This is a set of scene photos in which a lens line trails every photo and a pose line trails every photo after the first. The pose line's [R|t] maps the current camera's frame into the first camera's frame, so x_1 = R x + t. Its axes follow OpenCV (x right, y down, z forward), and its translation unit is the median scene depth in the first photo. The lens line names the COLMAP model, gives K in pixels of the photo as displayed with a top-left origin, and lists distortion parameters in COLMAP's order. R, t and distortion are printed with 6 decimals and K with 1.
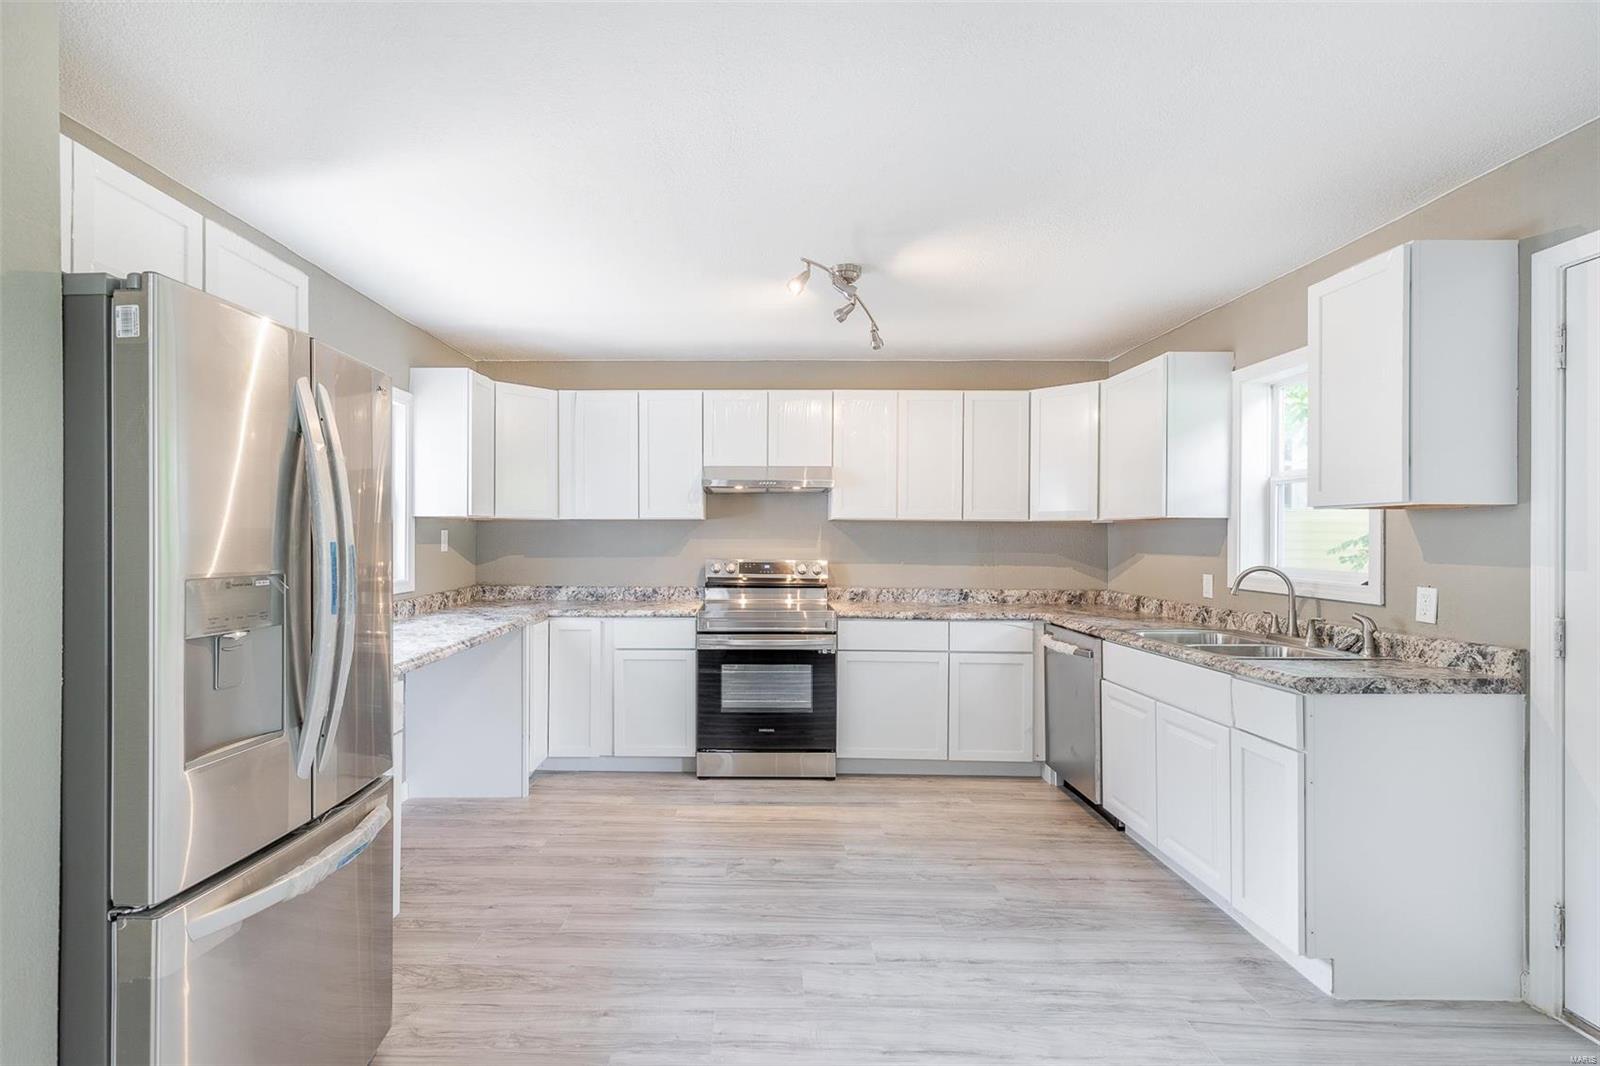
lens RADIAL K [[735.7, 0, 789.2], [0, 735.7, 536.1], [0, 0, 1]] dist [0.017628, -0.003647]
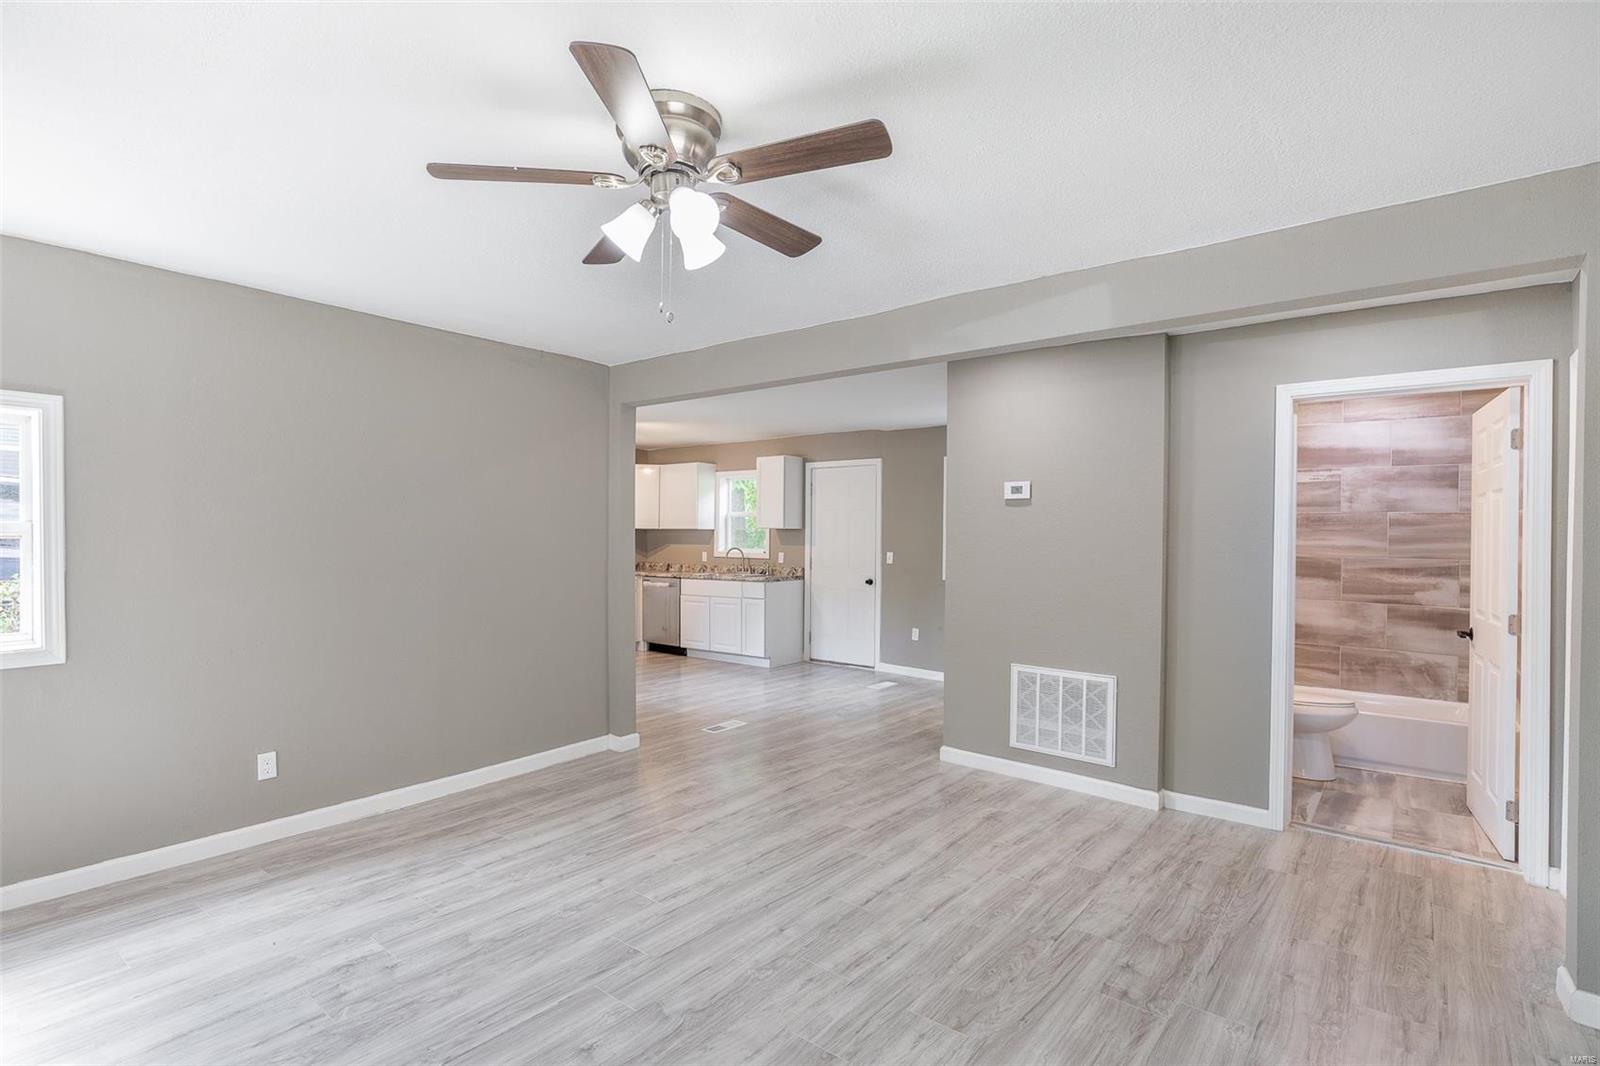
lens RADIAL K [[752.1, 0, 804.5], [0, 752.1, 534.8], [0, 0, 1]] dist [0.007486, -0.002318]
pose [[0.616109, 0.004305, 0.787649, -1.439955], [-0.008243, 0.999966, 0.000982, -0.012420], [-0.787618, -0.007098, 0.616123, -0.963992]]
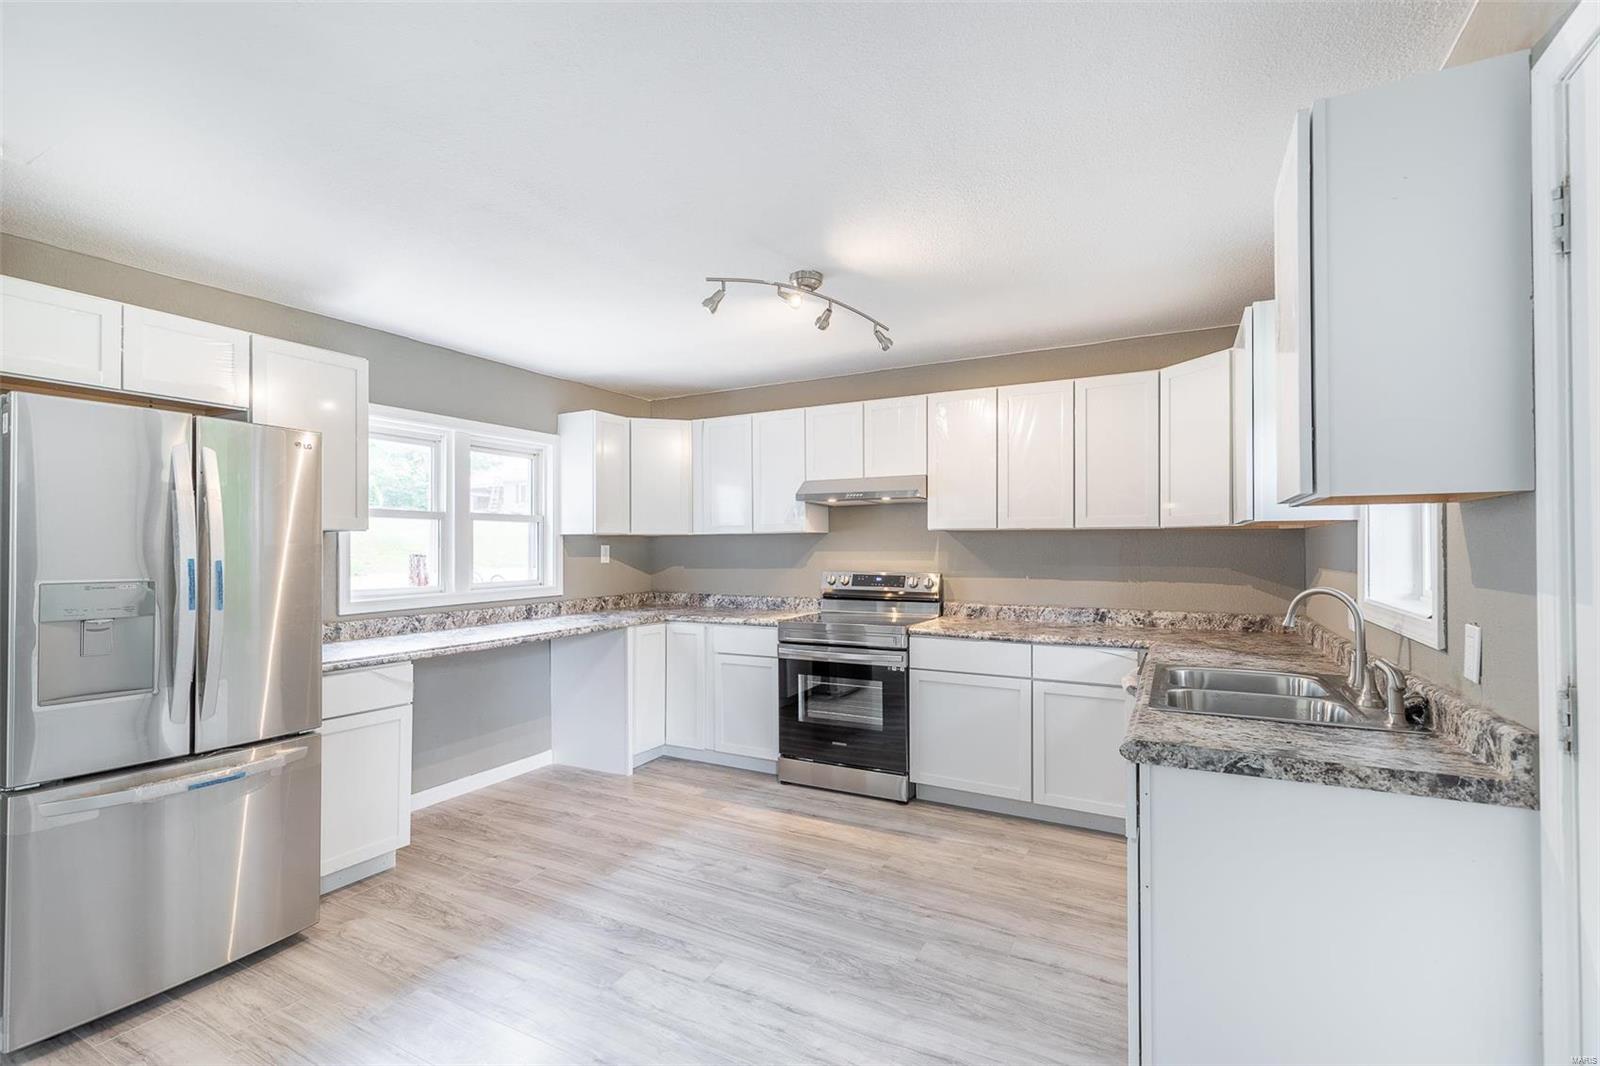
lens RADIAL K [[735.7, 0, 855.3], [0, 735.7, 541.0], [0, 0, 1]] dist [0.017628, -0.003647]
pose [[0.886020, -0.010705, -0.463523, 0.566565], [0.007356, 0.999932, -0.009032, -0.001274], [0.463588, 0.004593, 0.886039, 0.159785]]
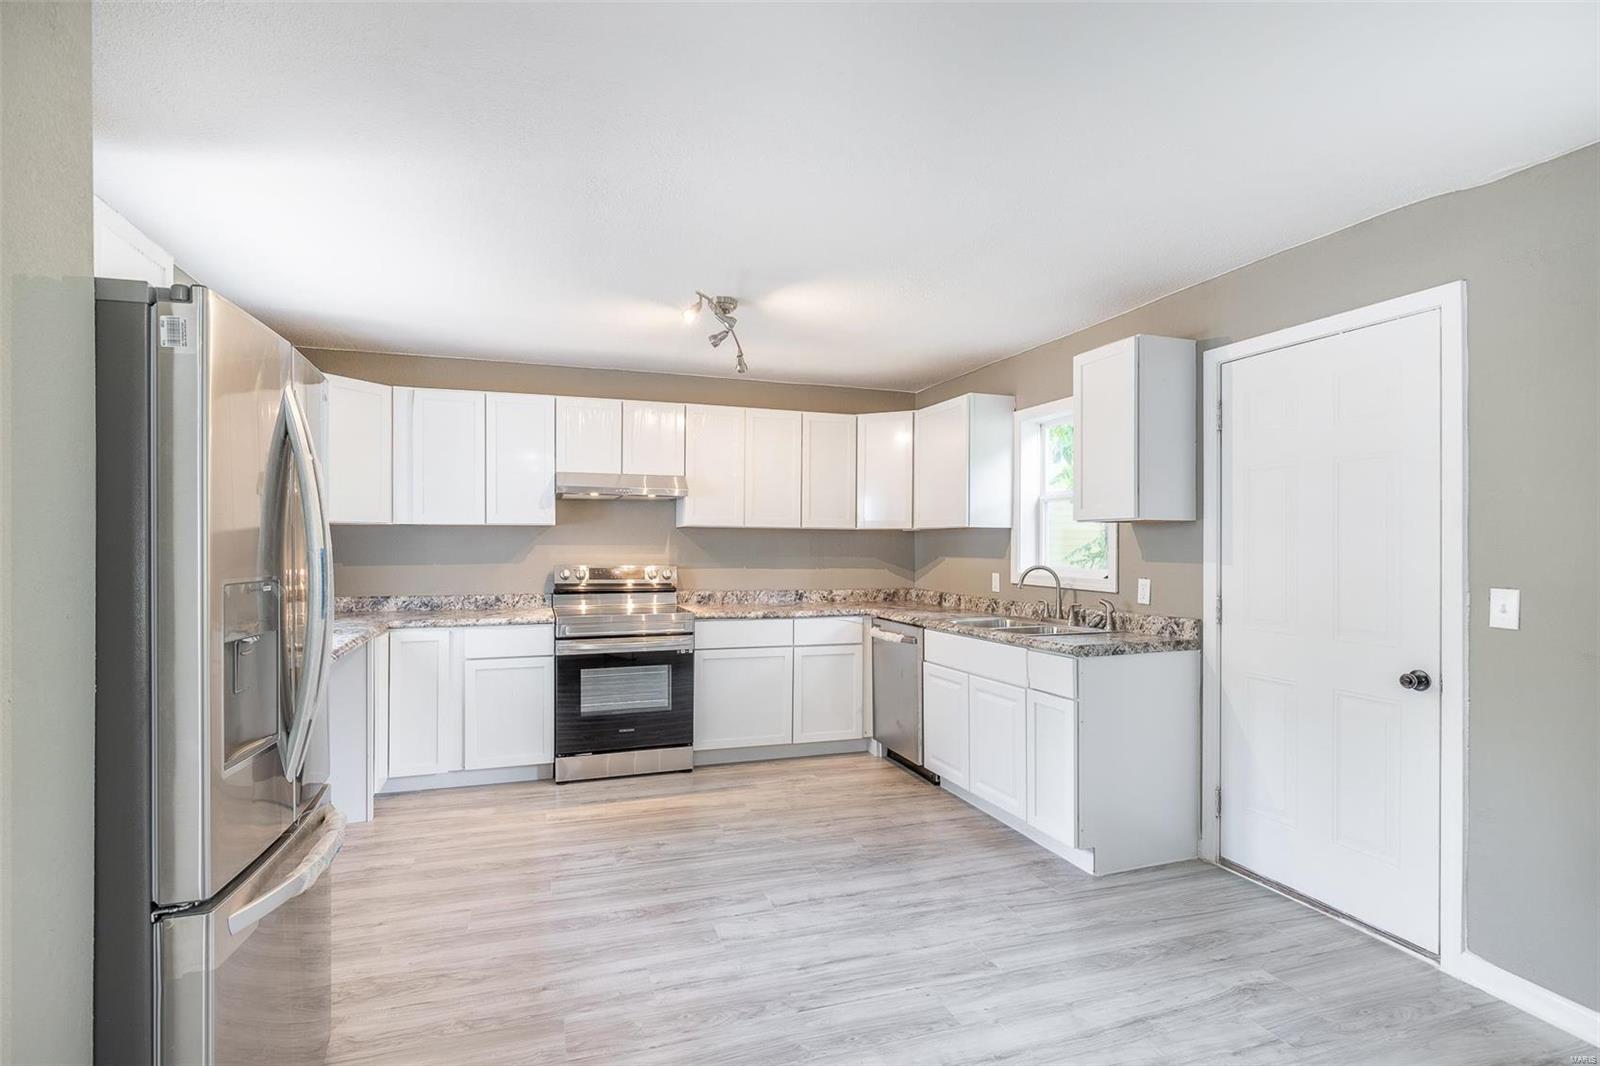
lens RADIAL K [[752.1, 0, 824.9], [0, 752.1, 541.8], [0, 0, 1]] dist [0.007486, -0.002318]
pose [[0.940533, 0.000470, 0.339703, -0.158177], [-0.000339, 1.000000, -0.000445, -0.000243], [-0.339703, 0.000303, 0.940533, -0.108092]]
